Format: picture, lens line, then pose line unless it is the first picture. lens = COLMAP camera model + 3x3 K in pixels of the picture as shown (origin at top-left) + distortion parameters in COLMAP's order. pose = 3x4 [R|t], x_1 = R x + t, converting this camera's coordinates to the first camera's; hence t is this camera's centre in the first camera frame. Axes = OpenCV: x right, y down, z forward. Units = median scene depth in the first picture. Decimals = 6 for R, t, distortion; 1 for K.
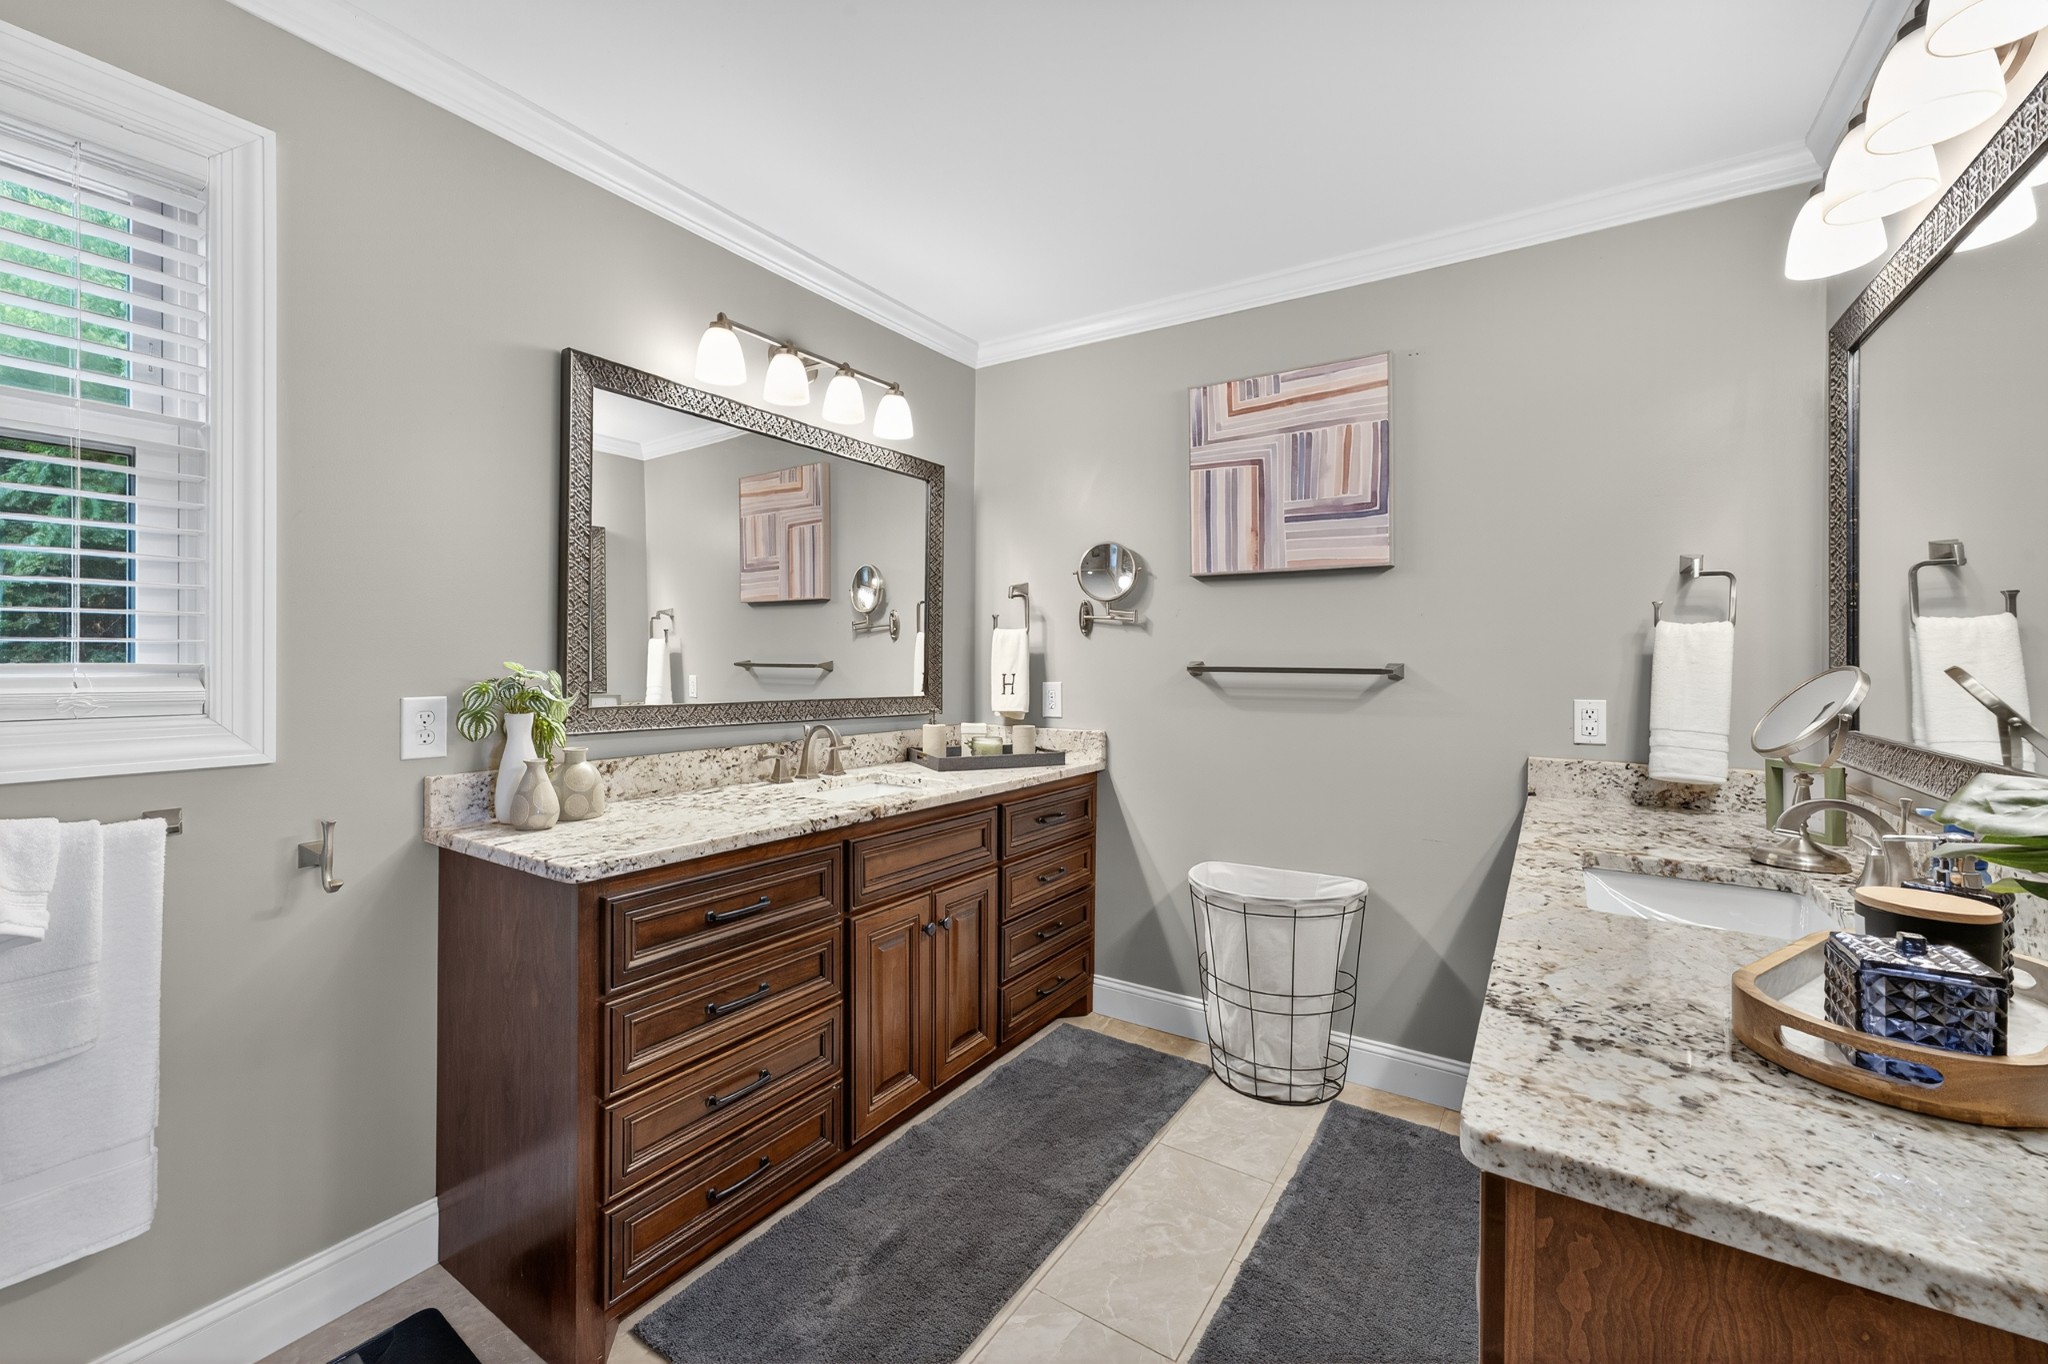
lens RADIAL K [[836.3, 0, 1024.6], [0, 836.3, 675.1], [0, 0, 1]] dist [-0.064018, 0.048953]
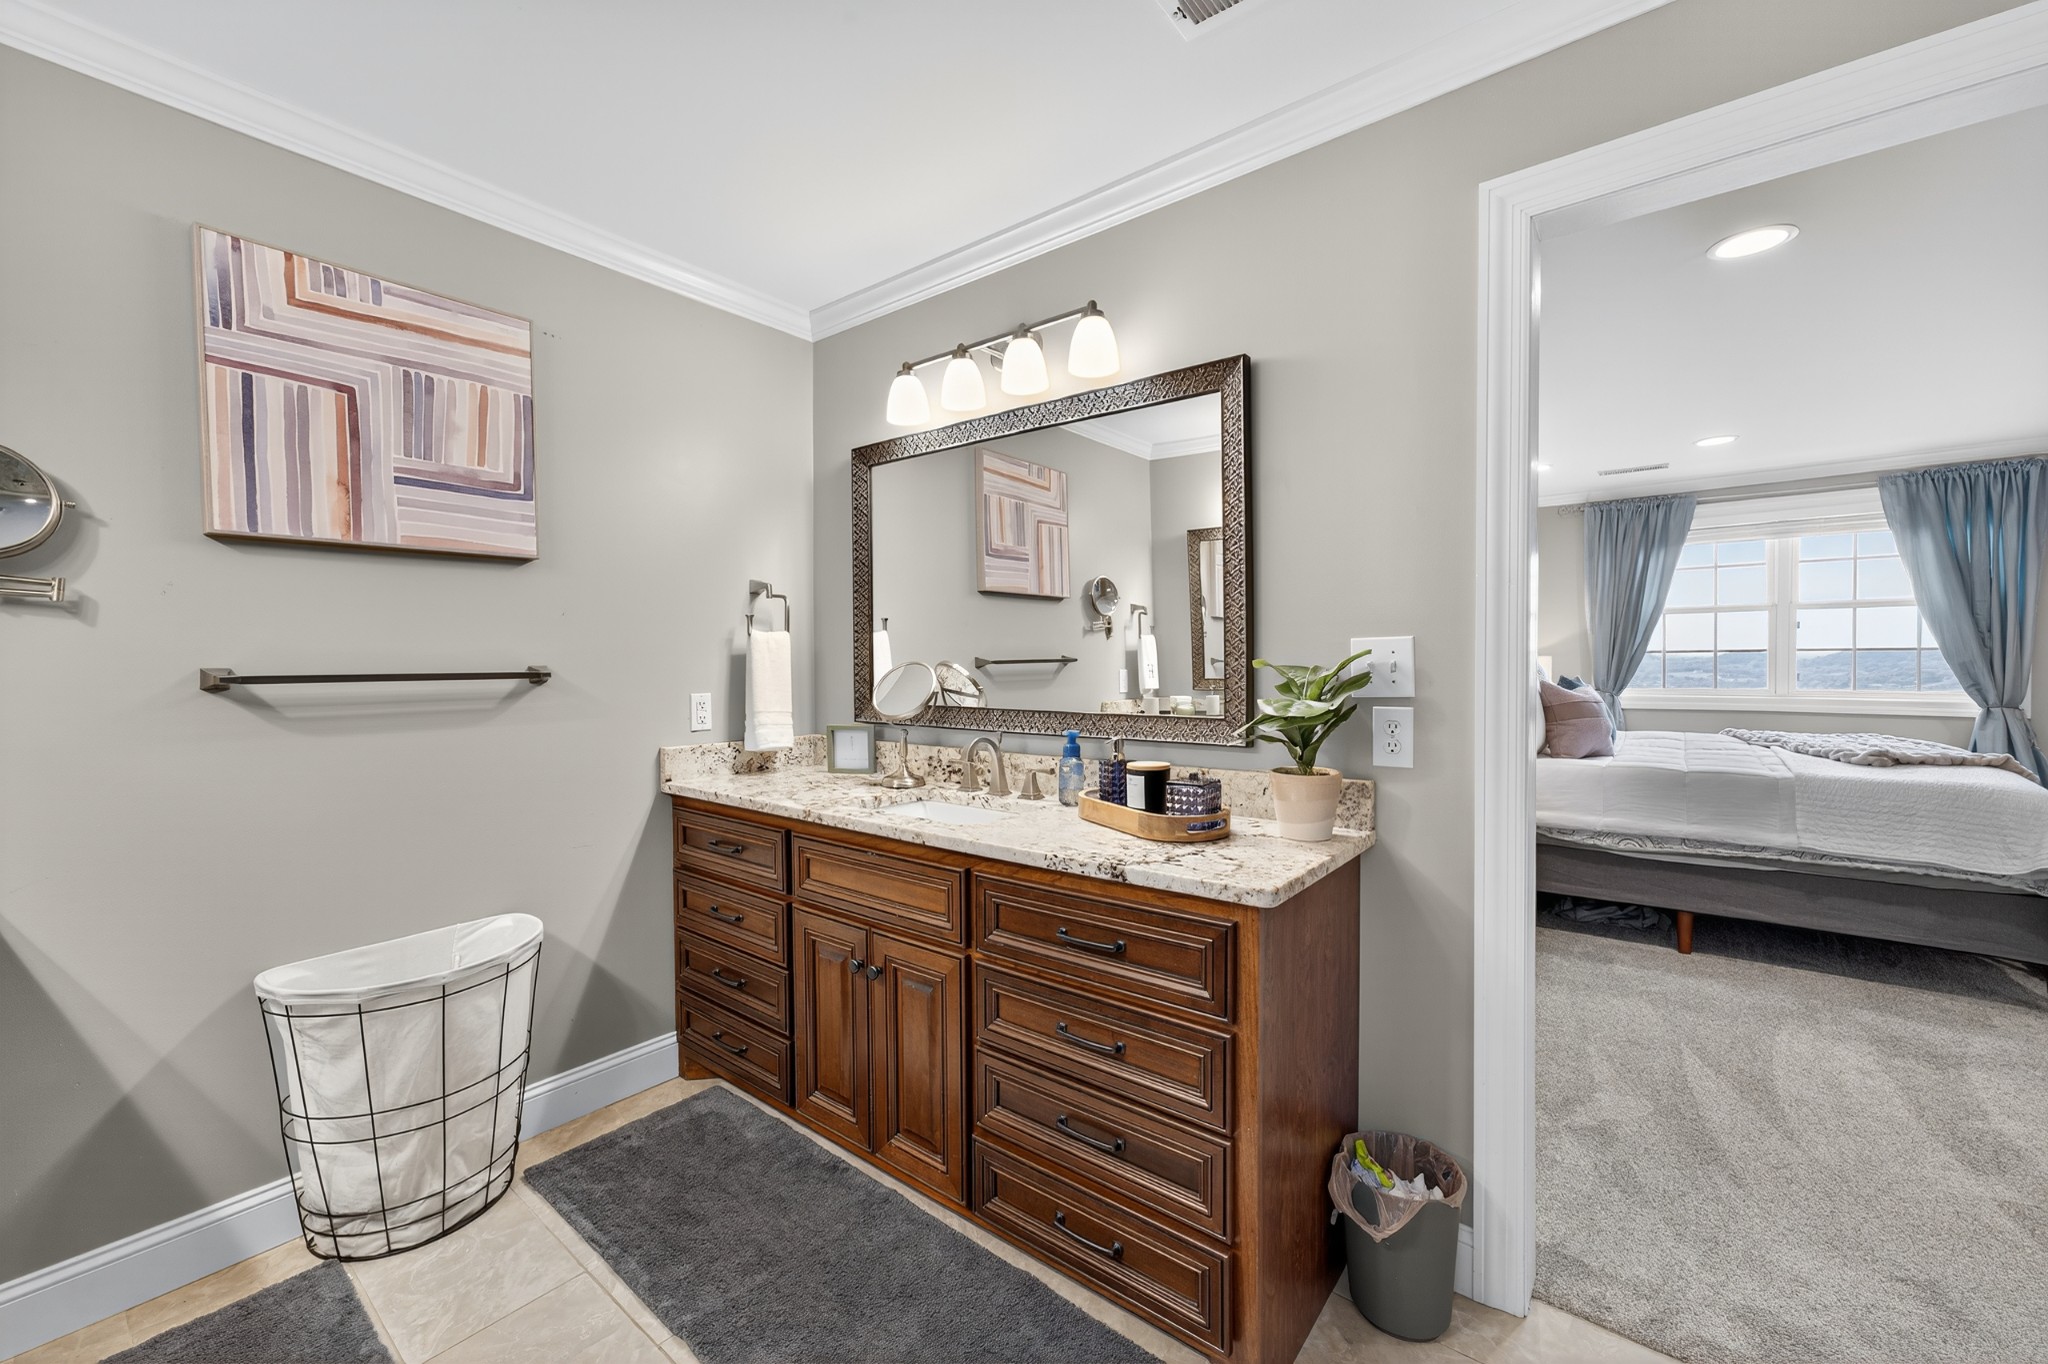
lens RADIAL K [[842.5, 0, 1024.0], [0, 842.5, 682.0], [0, 0, 1]] dist [-0.000407, 0.013799]
pose [[0.092022, -0.040002, 0.994953, -0.423520], [0.020124, 0.999063, 0.038306, -0.020761], [-0.995554, 0.016497, 0.092741, 0.364493]]
